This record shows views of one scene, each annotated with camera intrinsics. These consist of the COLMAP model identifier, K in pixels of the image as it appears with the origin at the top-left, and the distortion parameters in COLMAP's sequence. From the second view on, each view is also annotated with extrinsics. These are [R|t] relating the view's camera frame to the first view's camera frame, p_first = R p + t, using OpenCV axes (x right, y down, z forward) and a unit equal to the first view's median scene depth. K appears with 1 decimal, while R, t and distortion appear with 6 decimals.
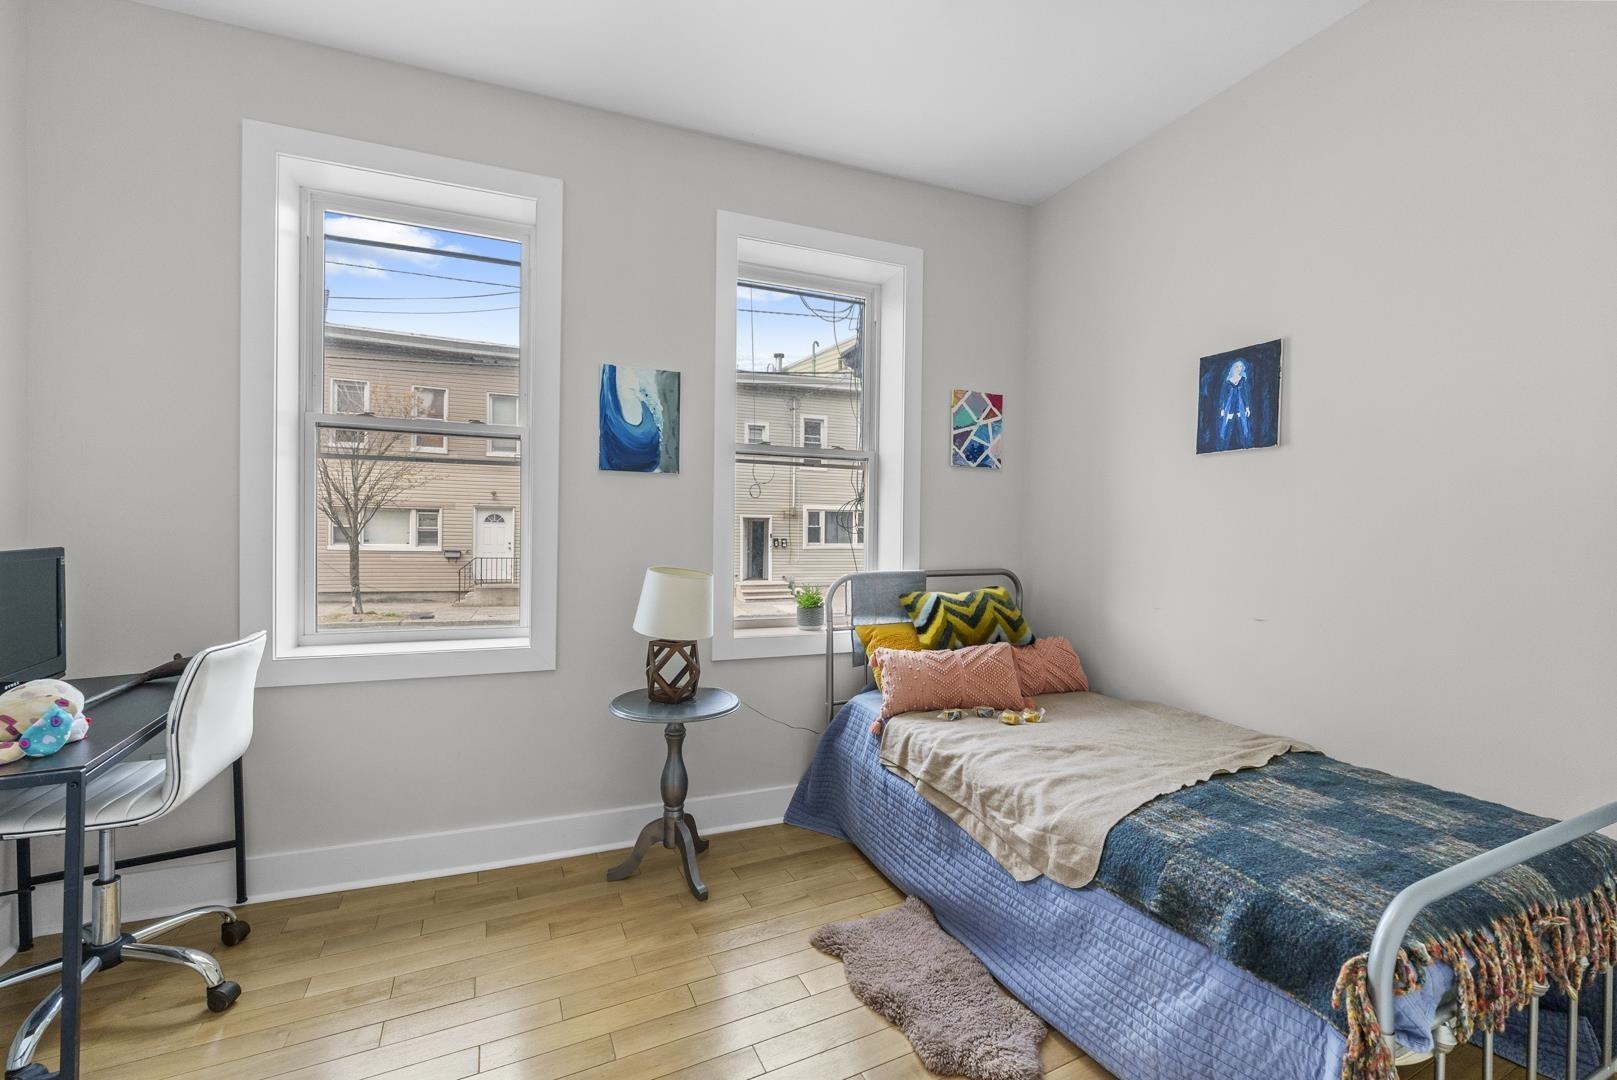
lens RADIAL K [[658.2, 0, 808.5], [0, 658.2, 540.0], [0, 0, 1]] dist [0.001799, -0.000207]
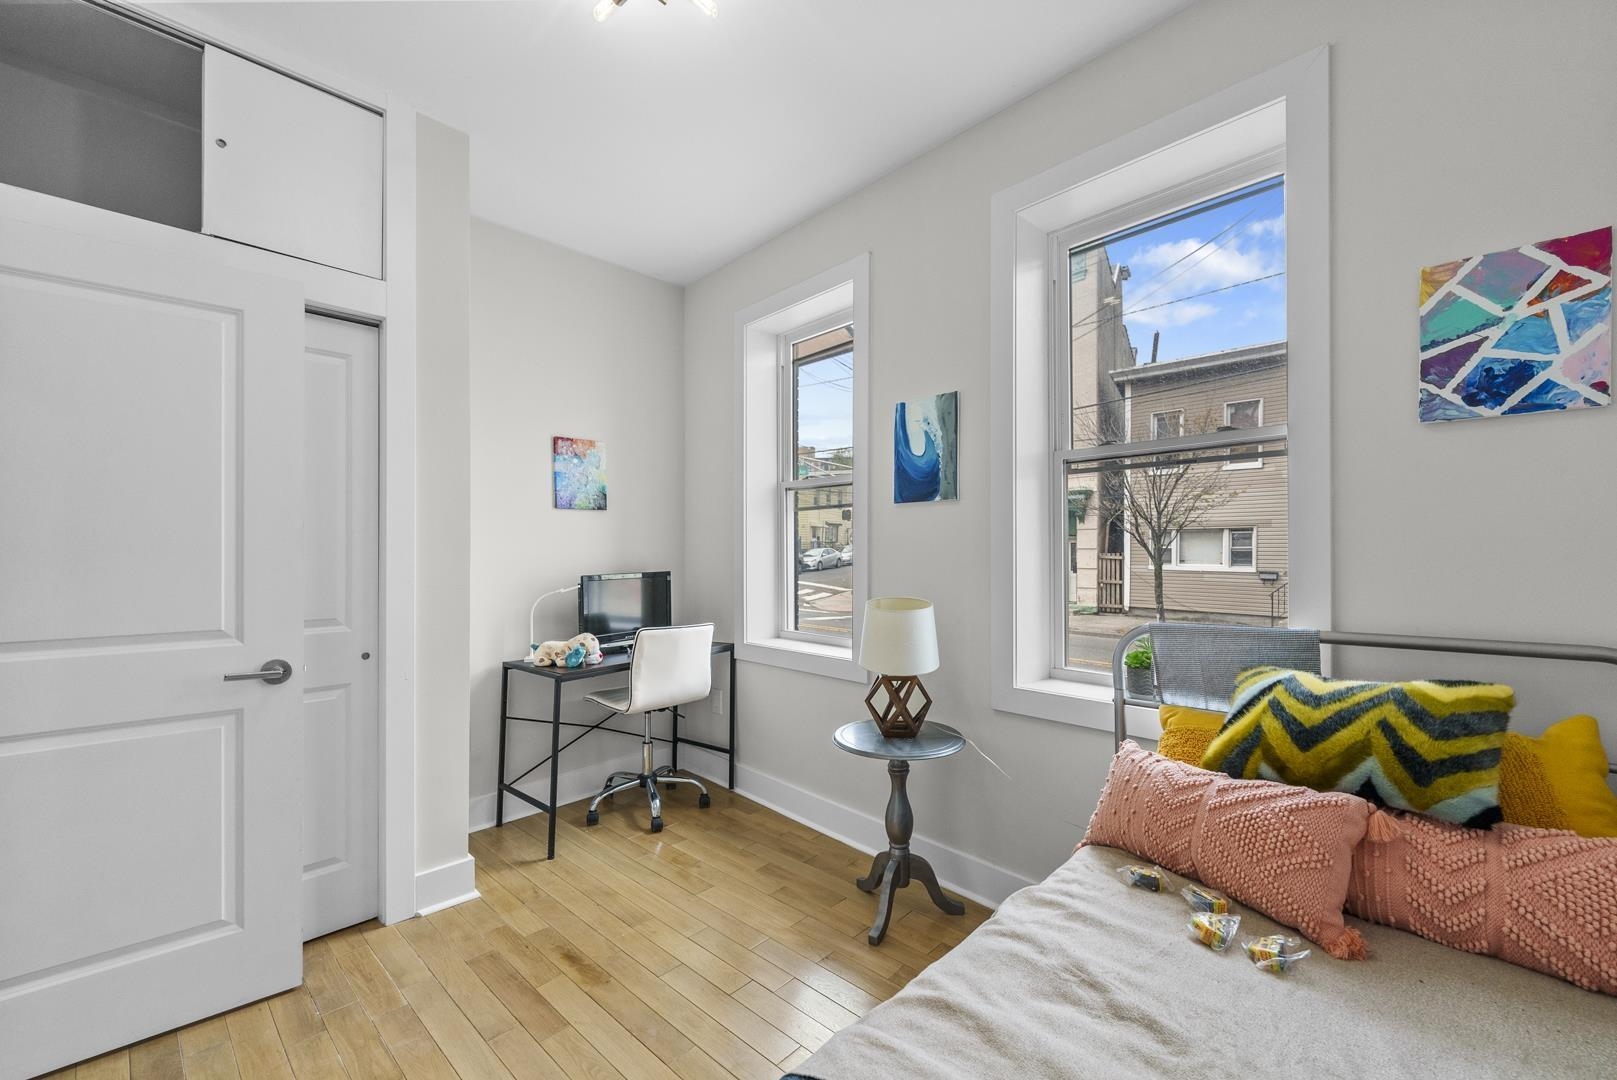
lens RADIAL K [[655.9, 0, 804.5], [0, 655.9, 546.4], [0, 0, 1]] dist [0.001236, 0.000085]
pose [[0.366290, -0.020798, -0.930268, 0.574177], [0.003105, 0.999772, -0.021129, -0.014198], [0.930496, 0.004851, 0.366271, 0.444368]]
